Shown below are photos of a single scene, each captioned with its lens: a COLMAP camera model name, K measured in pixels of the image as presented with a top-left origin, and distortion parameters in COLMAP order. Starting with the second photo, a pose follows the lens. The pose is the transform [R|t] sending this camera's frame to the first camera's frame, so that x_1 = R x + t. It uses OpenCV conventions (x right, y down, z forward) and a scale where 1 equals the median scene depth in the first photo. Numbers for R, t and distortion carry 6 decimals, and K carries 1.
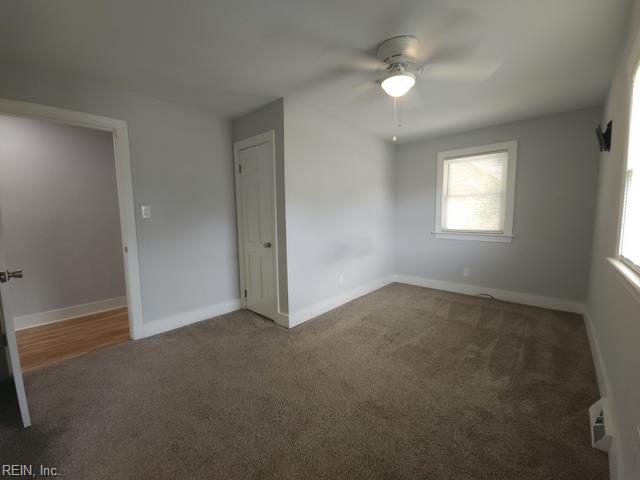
lens RADIAL K [[260.7, 0, 318.6], [0, 260.7, 242.5], [0, 0, 1]] dist [0.012268, -0.007925]
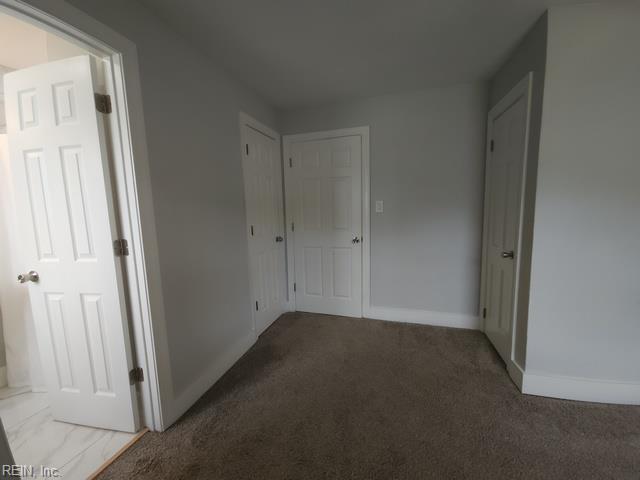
lens RADIAL K [[260.7, 0, 319.6], [0, 260.7, 240.0], [0, 0, 1]] dist [0.012268, -0.007925]
pose [[0.449290, 0.109650, -0.886631, 0.177986], [-0.082866, 0.993276, 0.080847, -0.040999], [0.889534, 0.037148, 0.455356, 0.260573]]
